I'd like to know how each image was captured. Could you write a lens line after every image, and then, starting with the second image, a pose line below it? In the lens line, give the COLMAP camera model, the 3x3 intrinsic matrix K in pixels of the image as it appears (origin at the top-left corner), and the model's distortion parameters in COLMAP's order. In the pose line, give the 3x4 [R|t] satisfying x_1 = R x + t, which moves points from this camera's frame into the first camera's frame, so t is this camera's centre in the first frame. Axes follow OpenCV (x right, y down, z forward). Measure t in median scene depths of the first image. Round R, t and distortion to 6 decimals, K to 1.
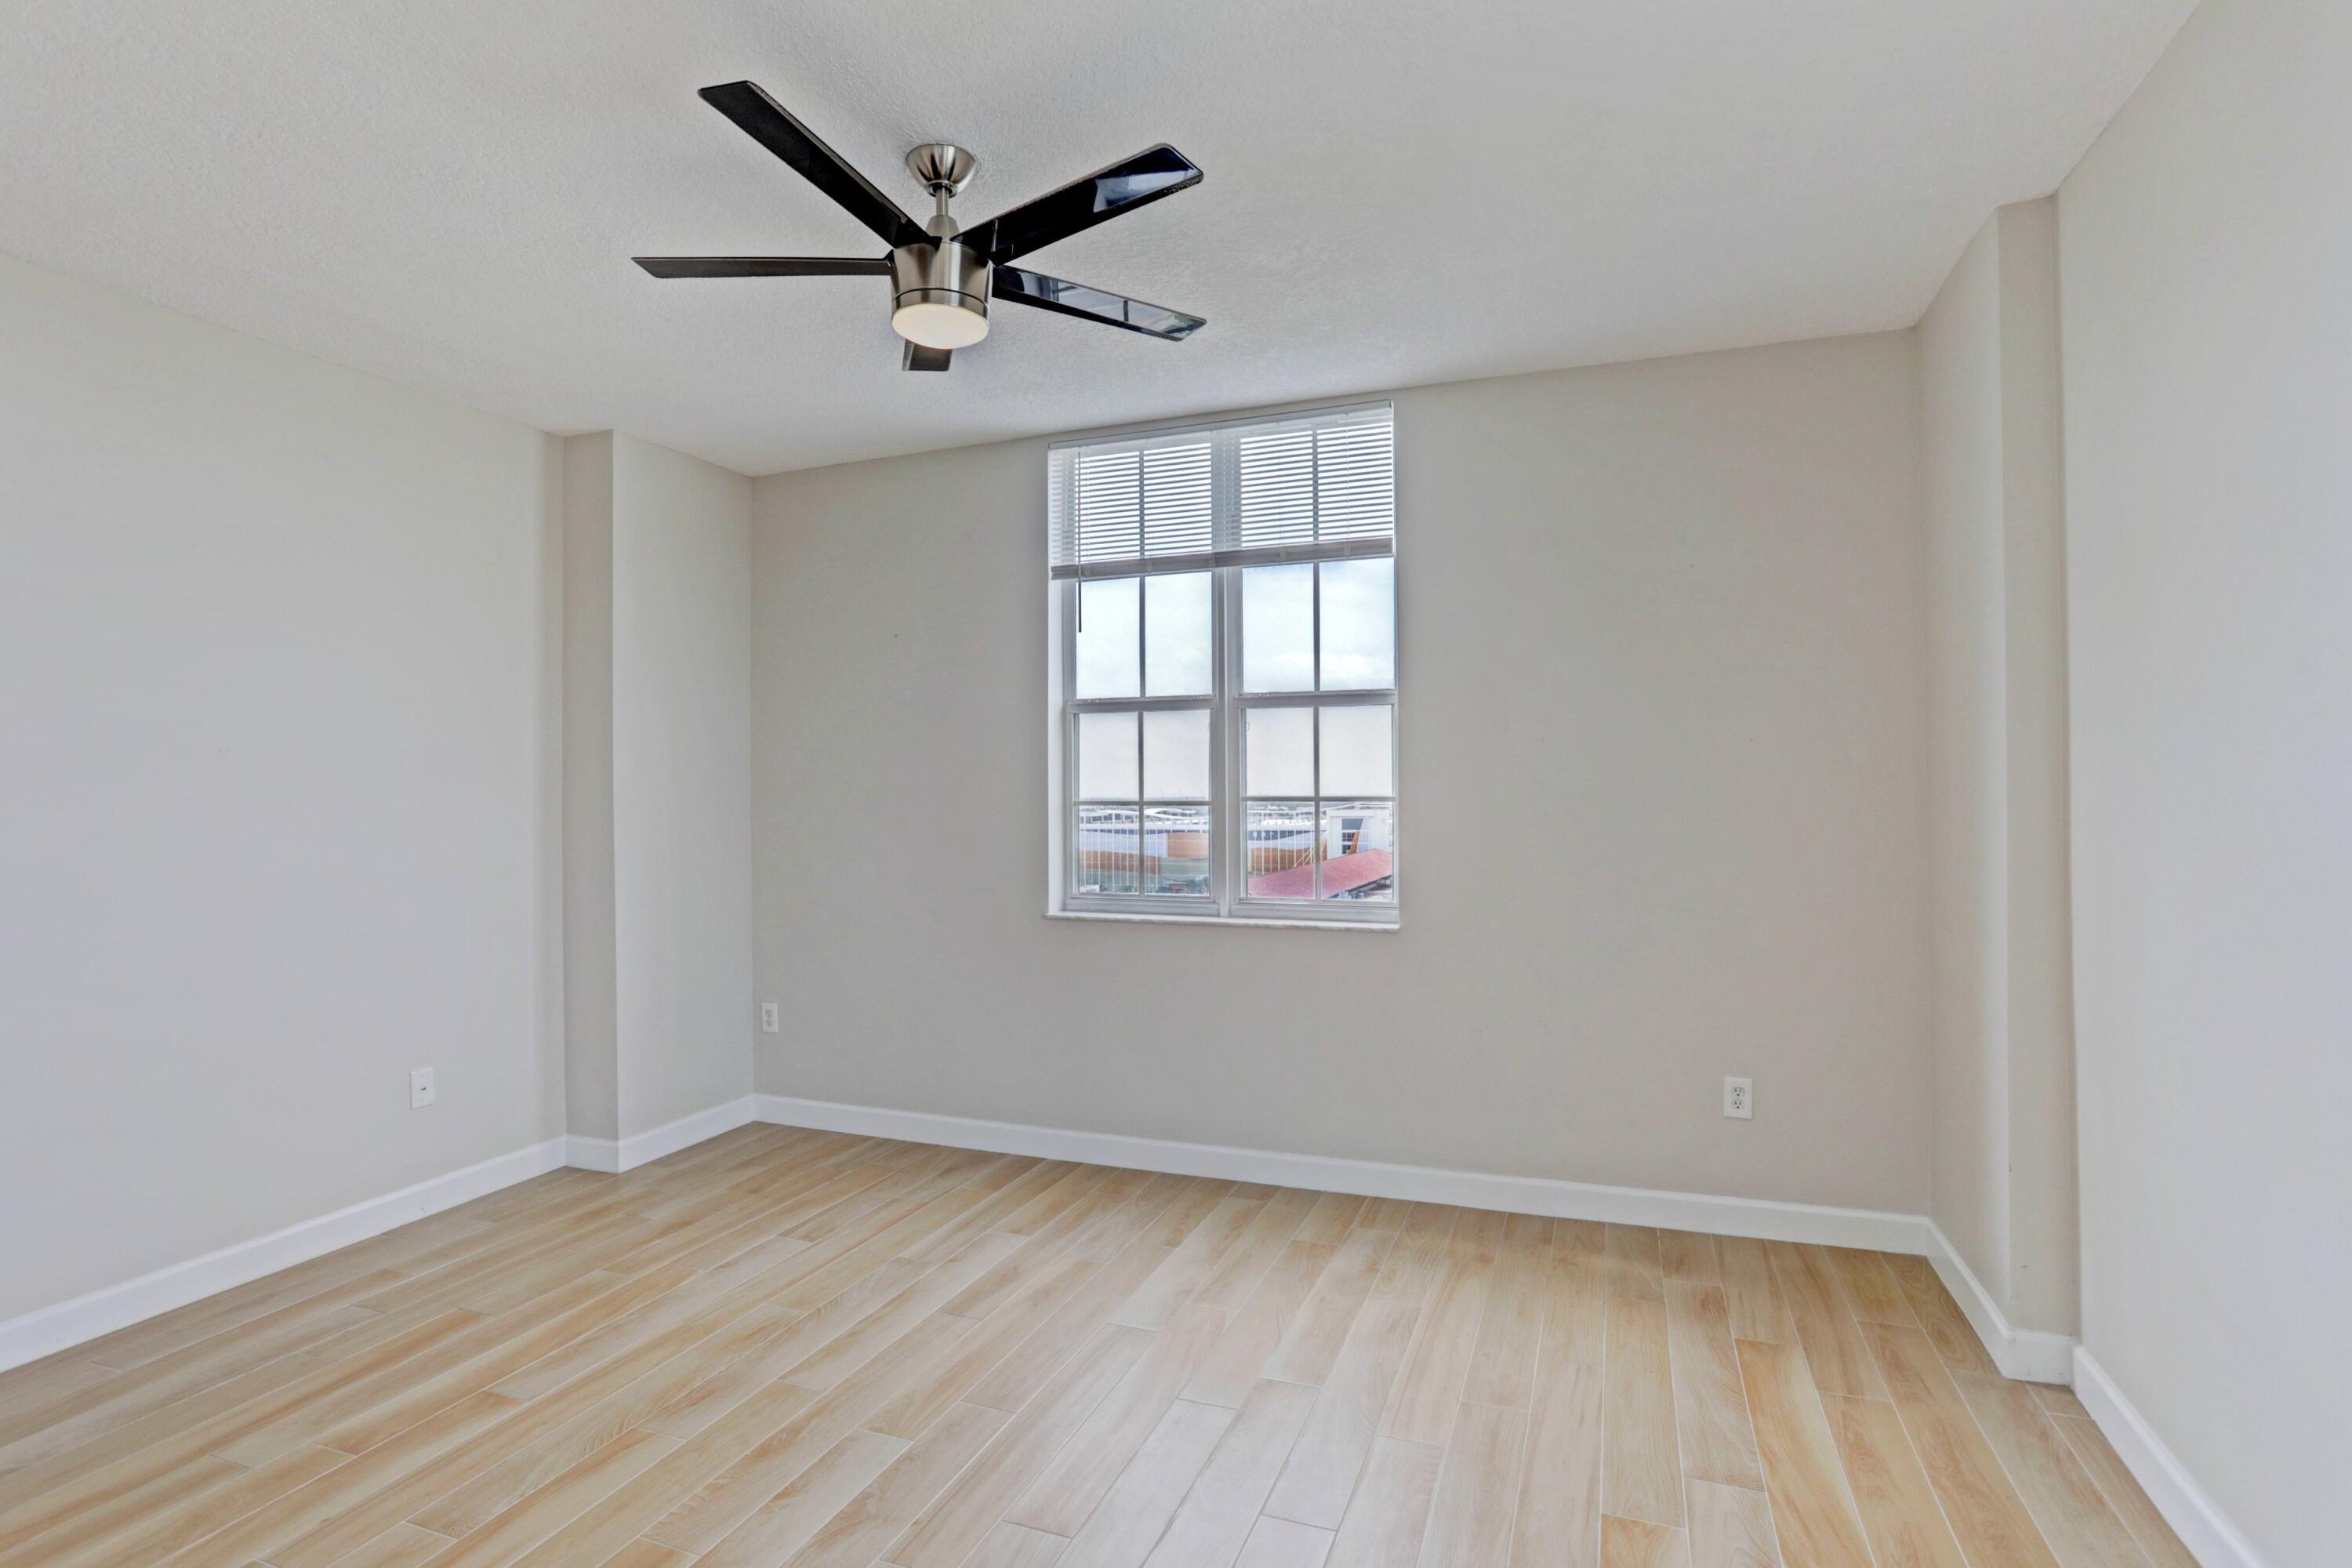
lens RADIAL K [[1149.8, 0, 1162.7], [0, 1149.8, 778.5], [0, 0, 1]] dist [-0.044634, 0.016471]
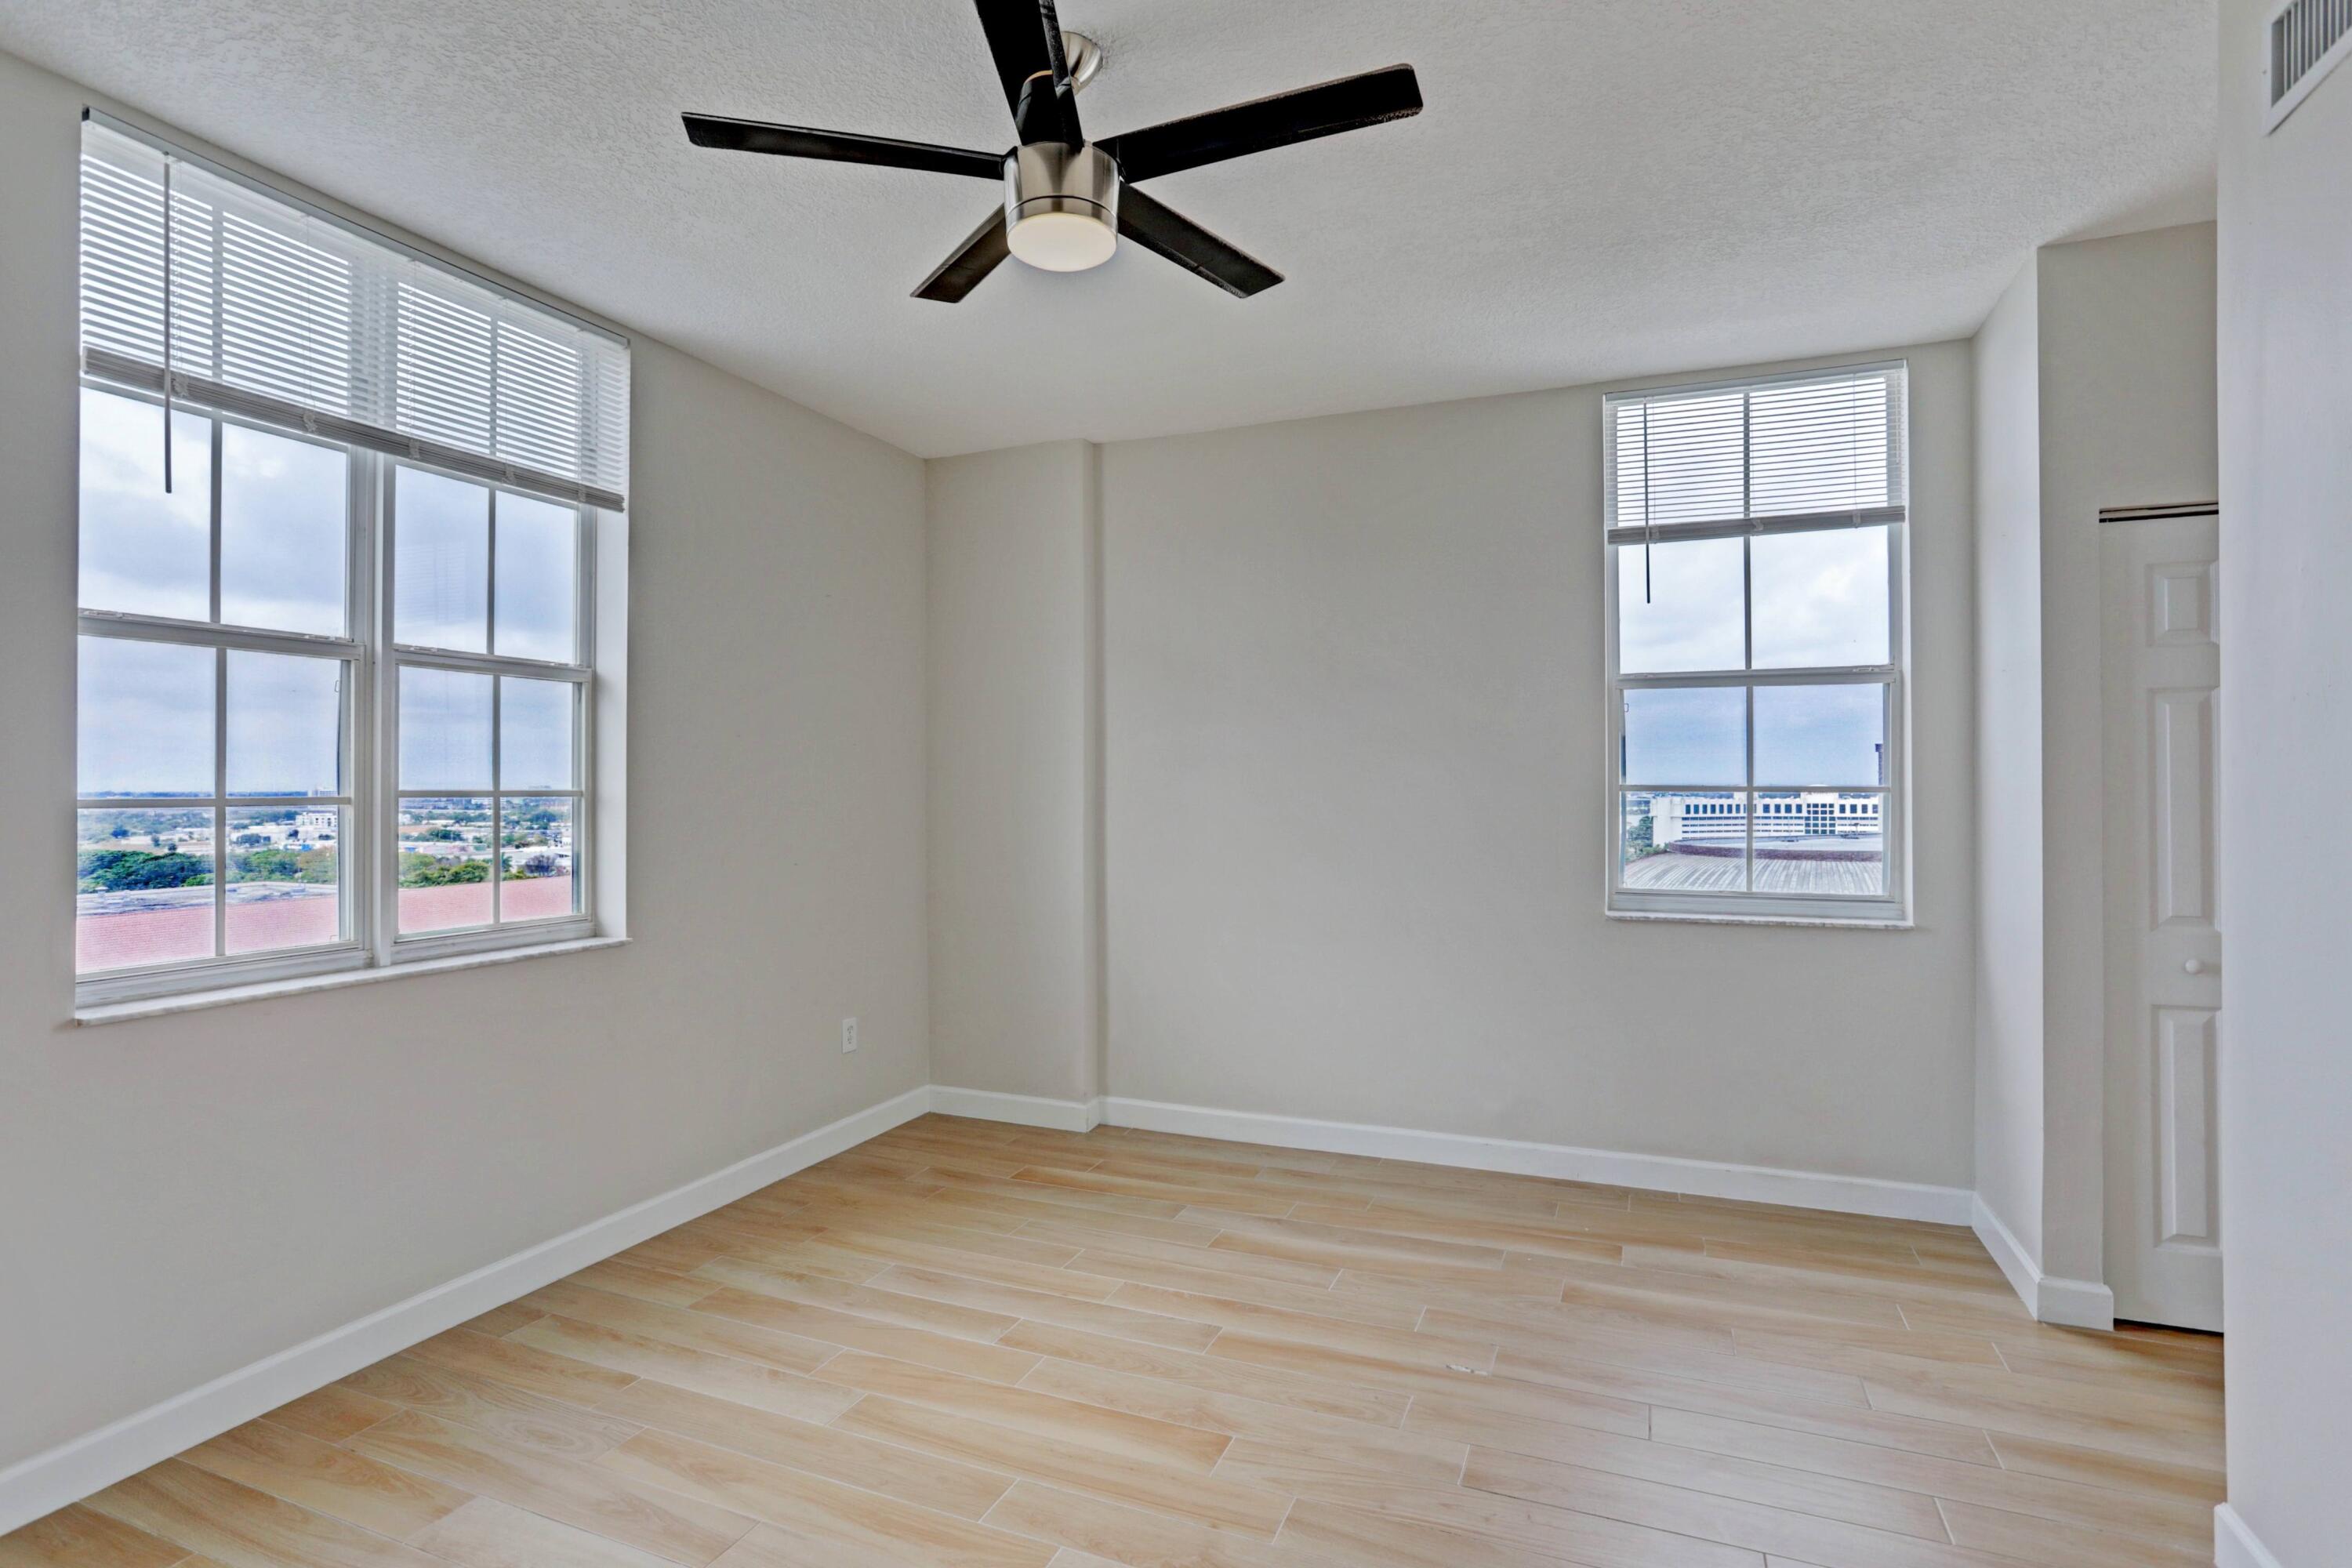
lens RADIAL K [[1149.8, 0, 1182.7], [0, 1149.8, 781.0], [0, 0, 1]] dist [-0.044634, 0.016471]
pose [[0.019865, 0.010622, 0.999746, -0.724718], [-0.008690, 0.999908, -0.010451, 0.014880], [-0.999765, -0.008480, 0.019955, 0.609289]]
